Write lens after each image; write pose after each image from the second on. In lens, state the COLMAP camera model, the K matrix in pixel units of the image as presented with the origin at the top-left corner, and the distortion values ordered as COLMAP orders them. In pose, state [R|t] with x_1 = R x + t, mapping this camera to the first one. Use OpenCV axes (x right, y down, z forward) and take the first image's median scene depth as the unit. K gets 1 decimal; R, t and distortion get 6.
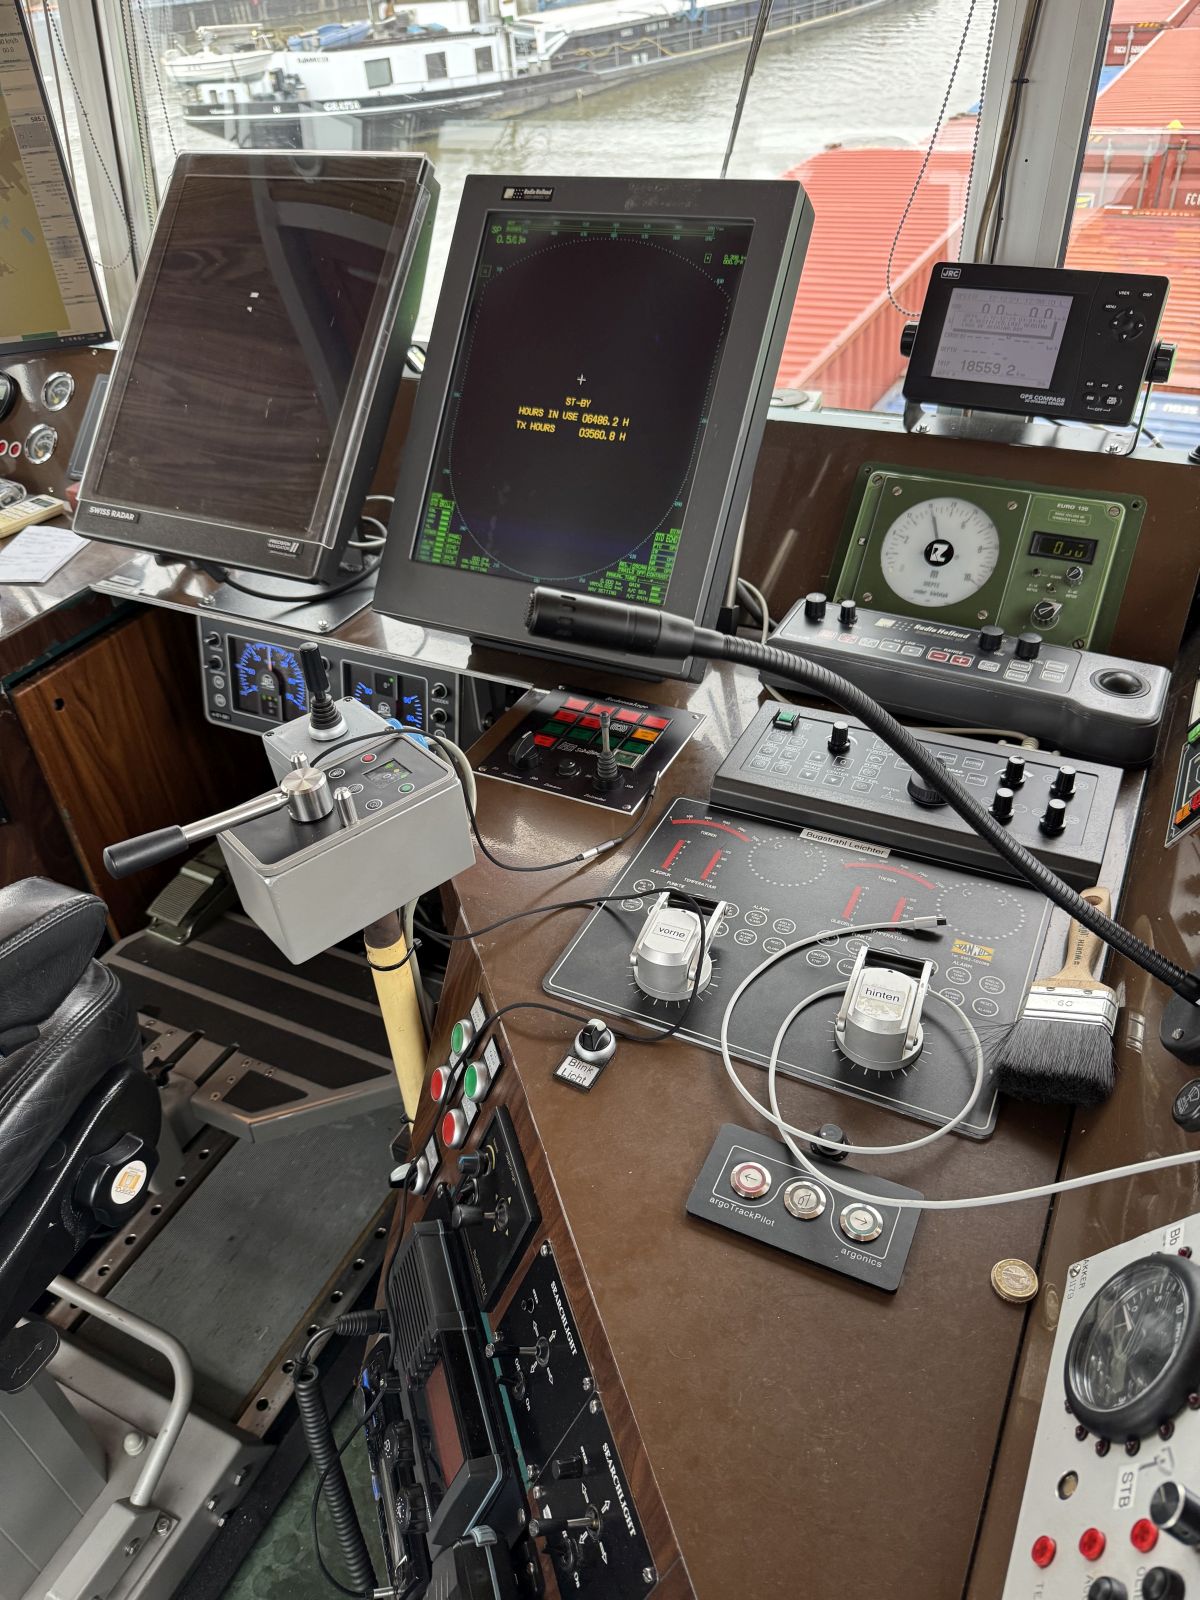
lens RADIAL K [[1140.1, 0, 600.0], [0, 1140.1, 800.0], [0, 0, 1]] dist [0.006987, -0.004172]
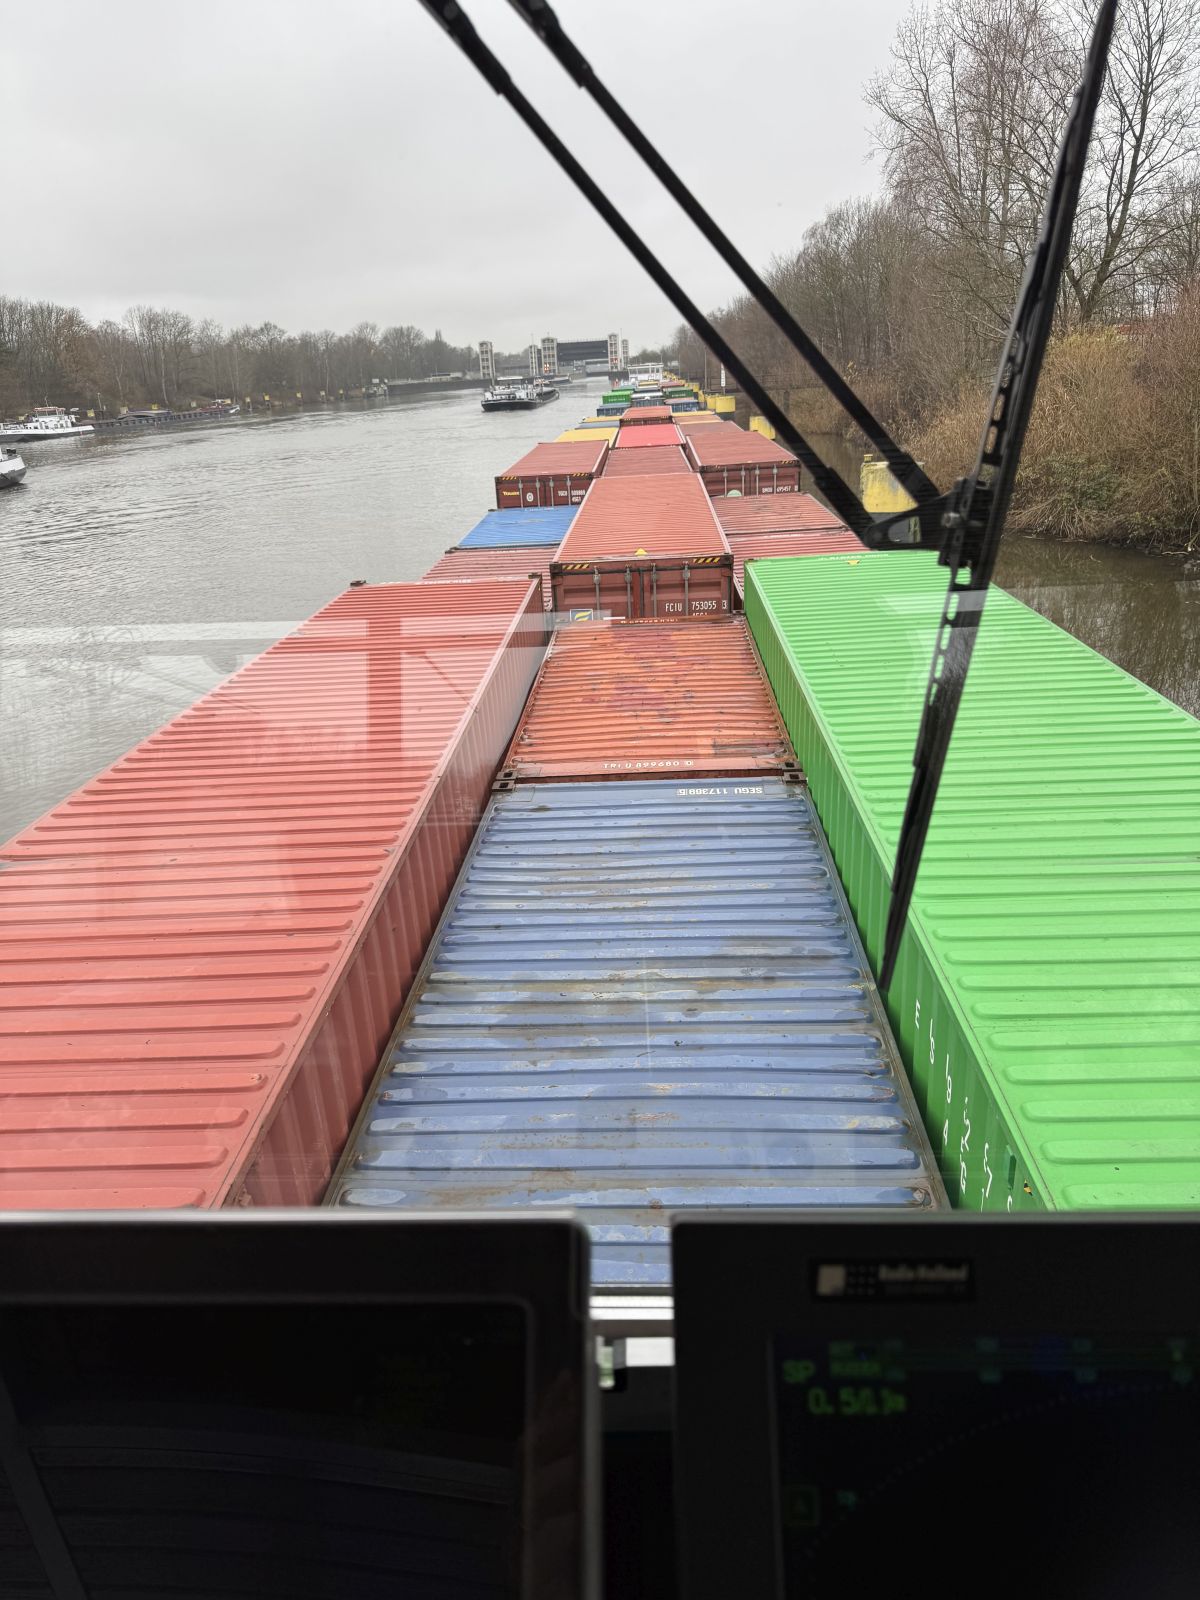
lens RADIAL K [[1140.1, 0, 600.0], [0, 1140.1, 800.0], [0, 0, 1]] dist [0.006987, -0.004172]
pose [[0.911322, -0.127648, 0.391405, -0.056002], [0.242482, 0.934740, -0.259736, -0.125597], [-0.332708, 0.331612, 0.882802, 0.138911]]
